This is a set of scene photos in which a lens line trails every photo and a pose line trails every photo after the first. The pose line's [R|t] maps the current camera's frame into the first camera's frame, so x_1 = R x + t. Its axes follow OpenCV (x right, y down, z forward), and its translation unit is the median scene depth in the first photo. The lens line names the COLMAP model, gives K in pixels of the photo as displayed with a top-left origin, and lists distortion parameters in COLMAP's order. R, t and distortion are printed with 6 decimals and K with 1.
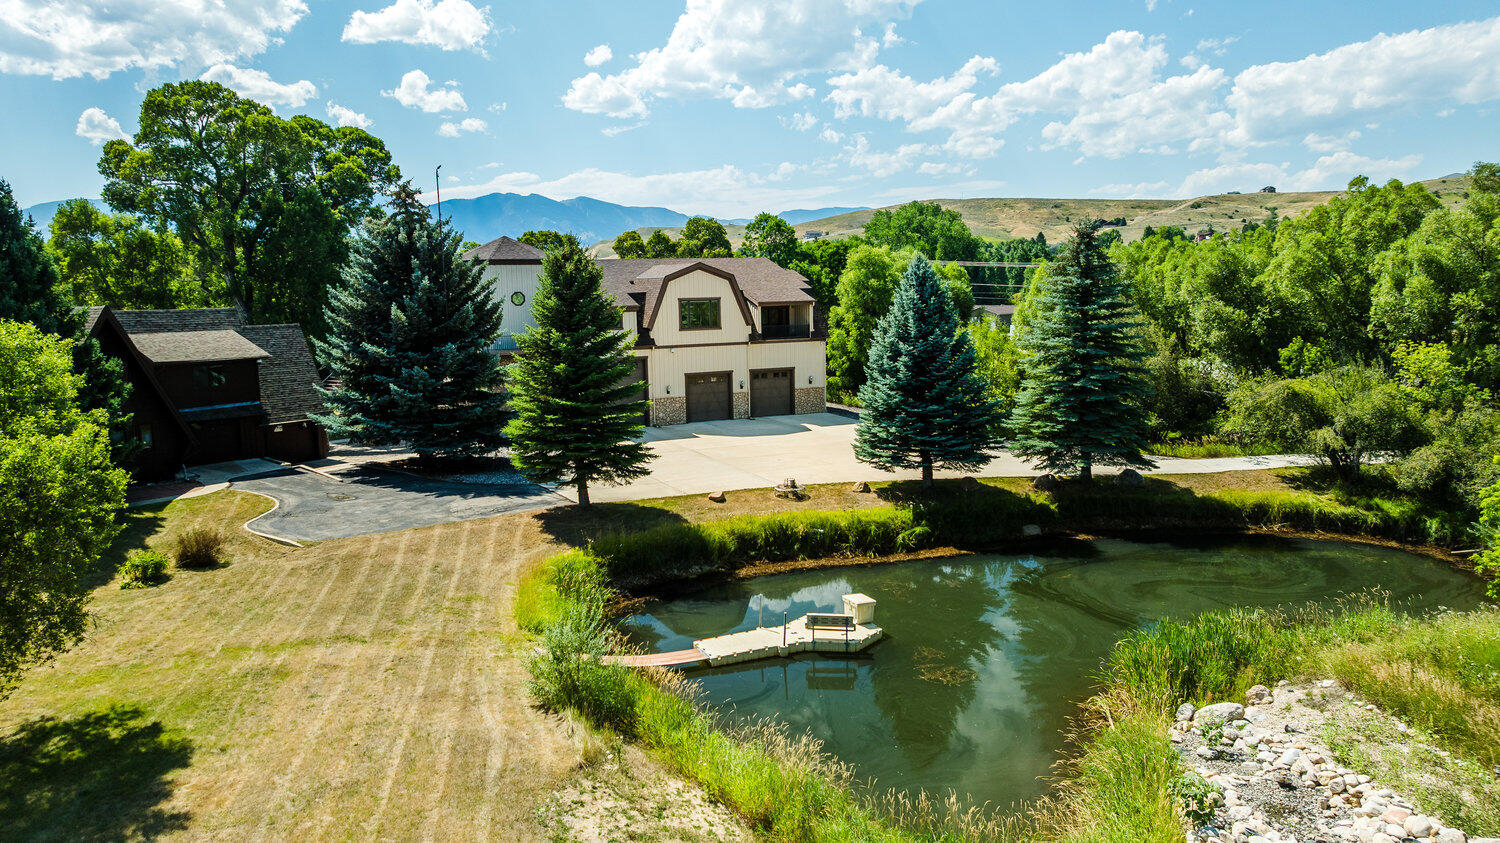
lens RADIAL K [[1057.4, 0, 750.0], [0, 1057.4, 421.5], [0, 0, 1]] dist [-0.014646, 0.005693]
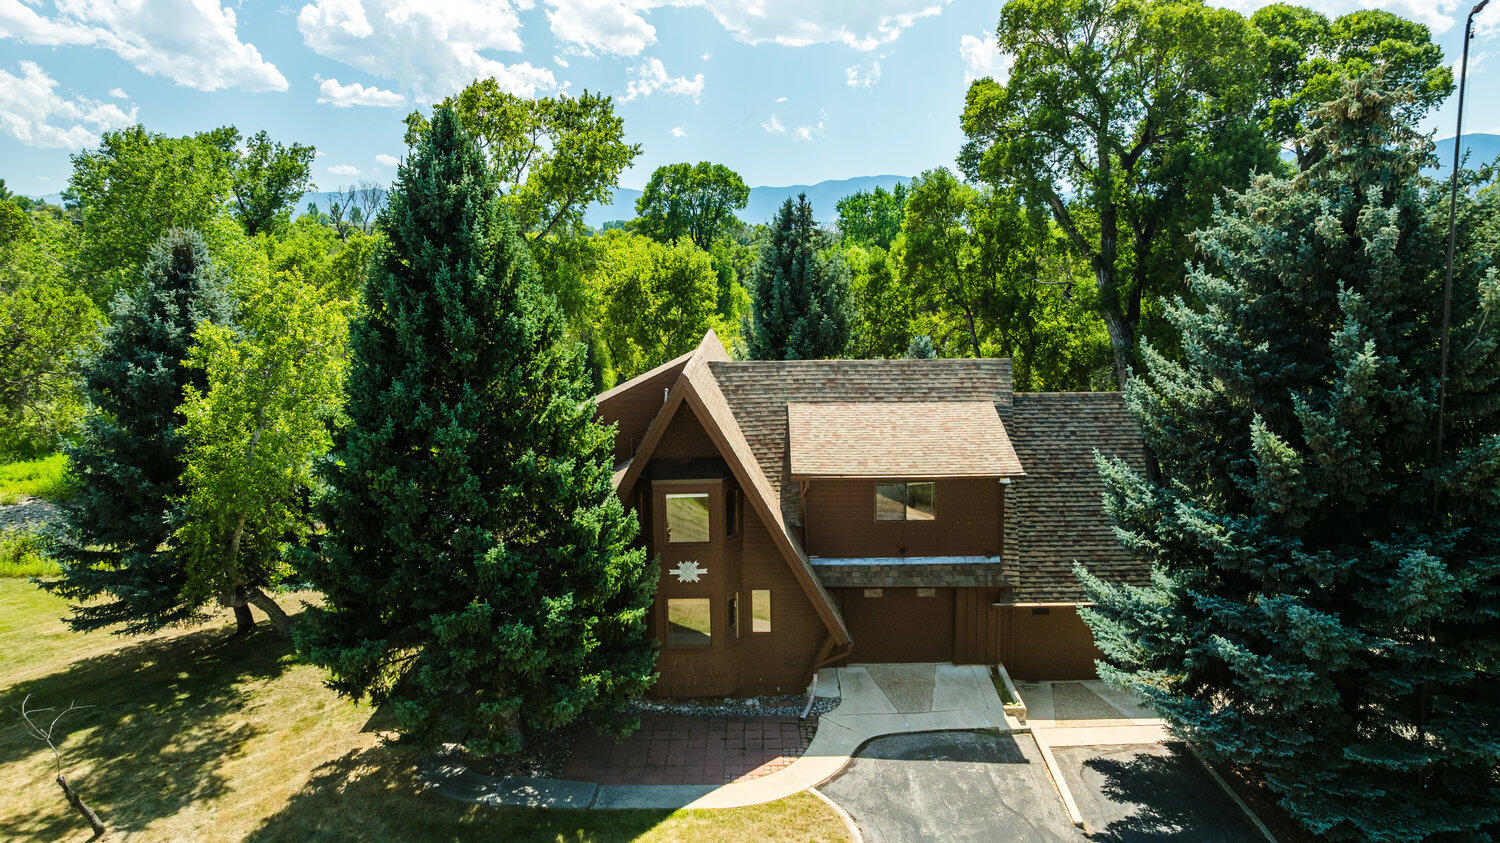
lens RADIAL K [[1057.4, 0, 750.0], [0, 1057.4, 421.5], [0, 0, 1]] dist [-0.014646, 0.005693]
pose [[0.591670, 0.128855, -0.795816, -0.142405], [-0.098171, 0.991313, 0.087522, -0.113537], [0.800181, 0.026342, 0.599180, 0.594170]]
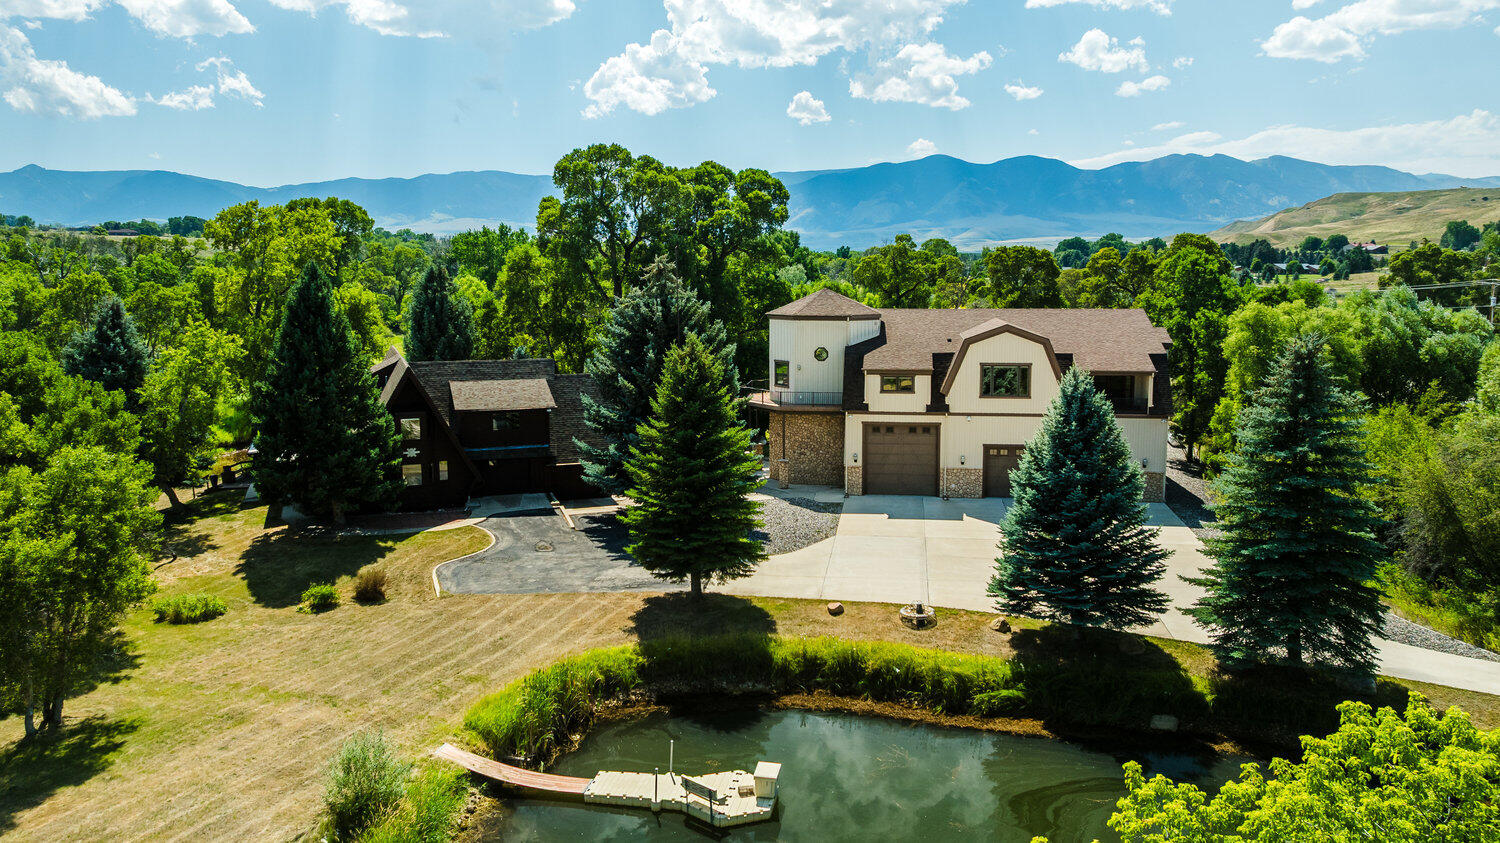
lens RADIAL K [[1122.9, 0, 748.2], [0, 1122.9, 413.2], [0, 0, 1]] dist [-0.017464, -0.003949]
pose [[0.830266, 0.090959, -0.549895, 0.381224], [-0.084085, 0.995743, 0.037751, -0.115978], [0.550988, 0.014894, 0.834380, 0.095593]]
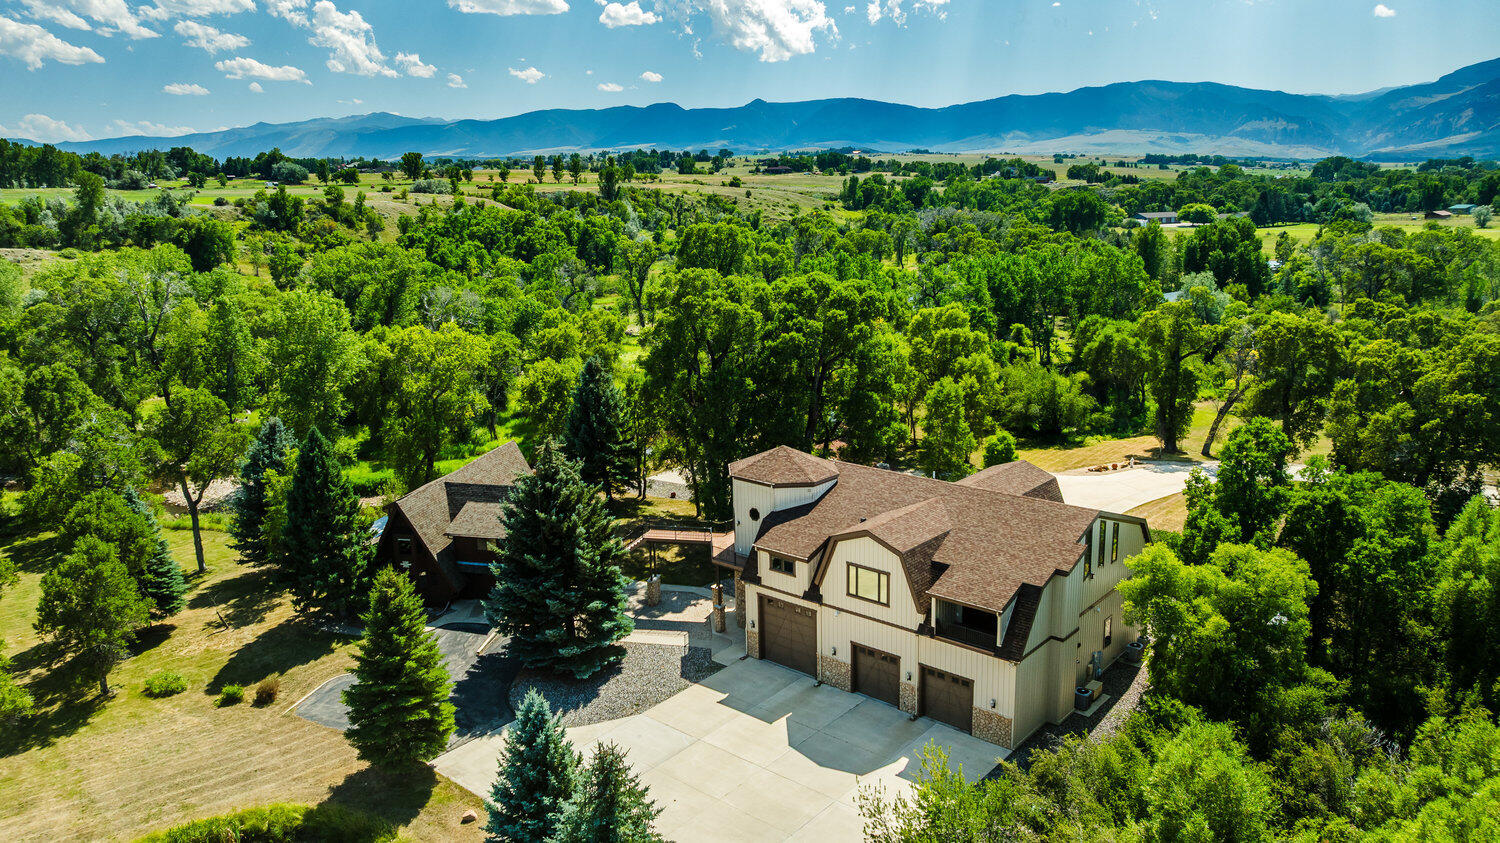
lens RADIAL K [[1060.4, 0, 750.0], [0, 1060.4, 421.5], [0, 0, 1]] dist [-0.002371, -0.008345]
pose [[0.394027, 0.215815, -0.893402, 0.853775], [-0.104434, 0.976259, 0.189770, -0.495870], [0.913146, 0.018527, 0.407211, 0.692402]]
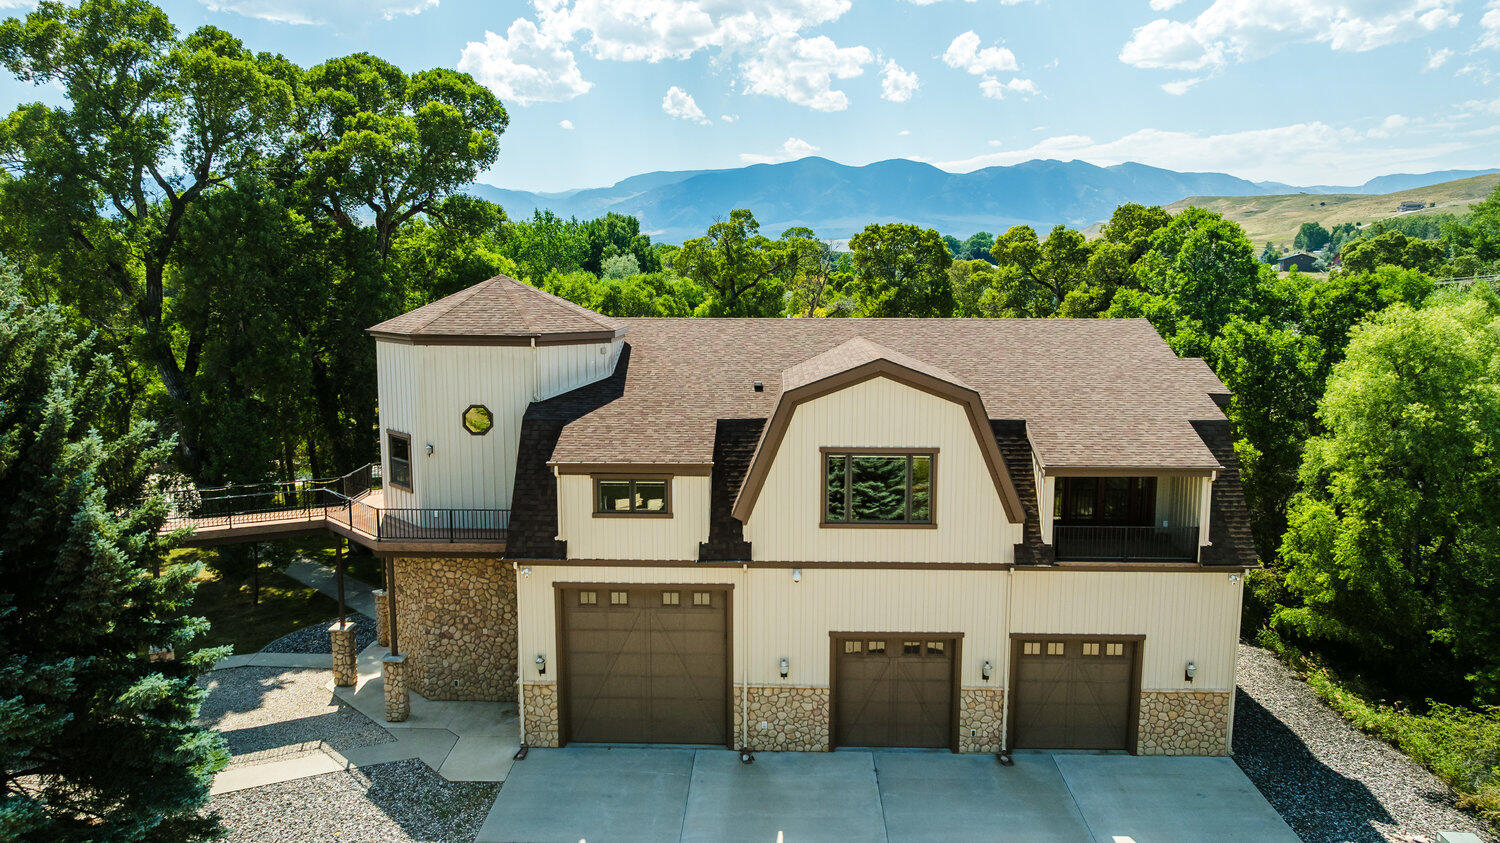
lens RADIAL K [[1087.6, 0, 750.0], [0, 1087.6, 421.5], [0, 0, 1]] dist [-0.012890, -0.004205]
pose [[0.885167, 0.090081, -0.456470, 0.116590], [-0.079869, 0.995934, 0.041661, -0.176265], [0.458367, -0.000420, 0.888763, 0.784022]]
